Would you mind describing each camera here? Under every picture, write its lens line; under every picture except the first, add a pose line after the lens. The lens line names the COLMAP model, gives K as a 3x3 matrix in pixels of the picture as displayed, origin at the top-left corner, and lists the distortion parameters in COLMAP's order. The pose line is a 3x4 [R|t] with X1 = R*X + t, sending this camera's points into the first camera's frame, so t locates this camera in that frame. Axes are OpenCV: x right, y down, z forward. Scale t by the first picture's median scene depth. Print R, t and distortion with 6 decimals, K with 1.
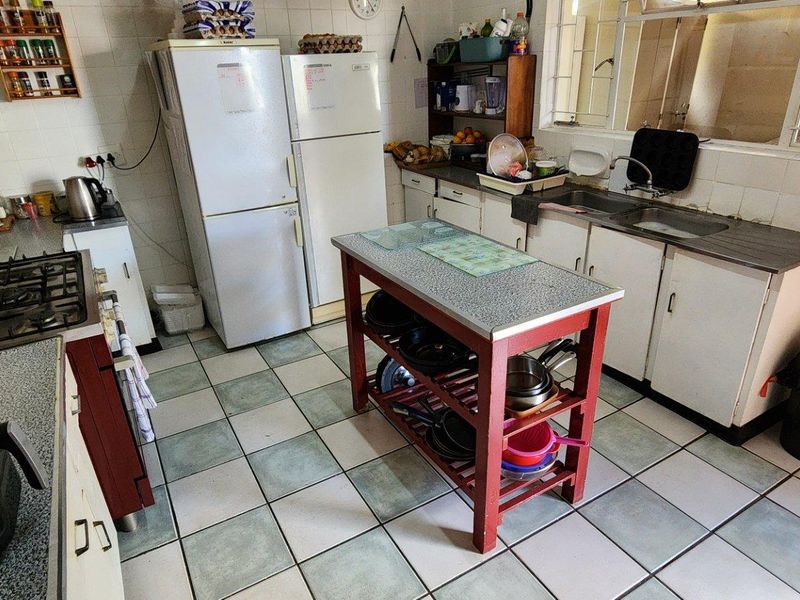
lens RADIAL K [[531.8, 0, 400.0], [0, 531.8, 300.0], [0, 0, 1]] dist [-0.000278, -0.003112]
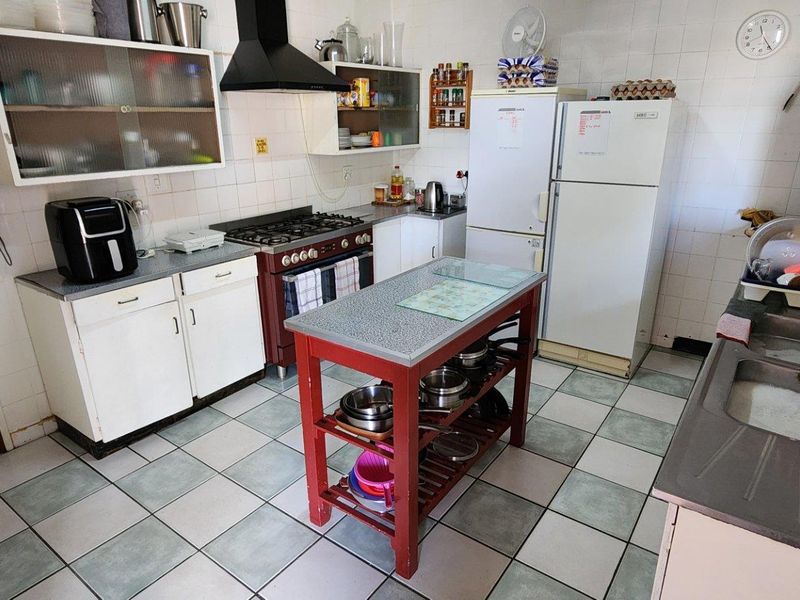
lens RADIAL K [[521.8, 0, 400.0], [0, 521.8, 300.0], [0, 0, 1]] dist [-0.003265, 0.000558]
pose [[0.401344, 0.337659, -0.851416, 0.695277], [-0.381699, 0.906661, 0.179641, -0.163219], [0.832604, 0.252887, 0.492767, 0.312277]]
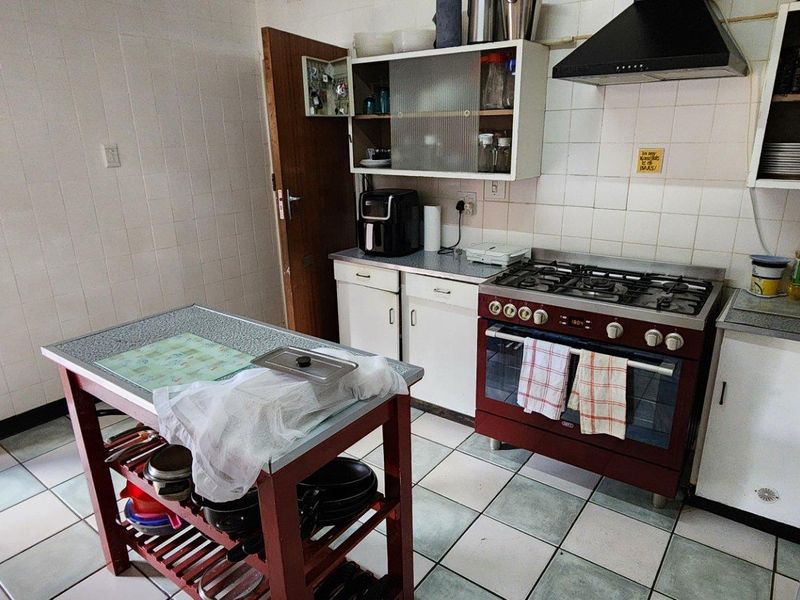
lens RADIAL K [[531.8, 0, 400.0], [0, 531.8, 300.0], [0, 0, 1]] dist [-0.000278, -0.003112]
pose [[-0.927213, 0.161461, -0.337944, 0.066139], [-0.105800, 0.752641, 0.649875, -0.498086], [0.359280, 0.638327, -0.680776, 1.155145]]
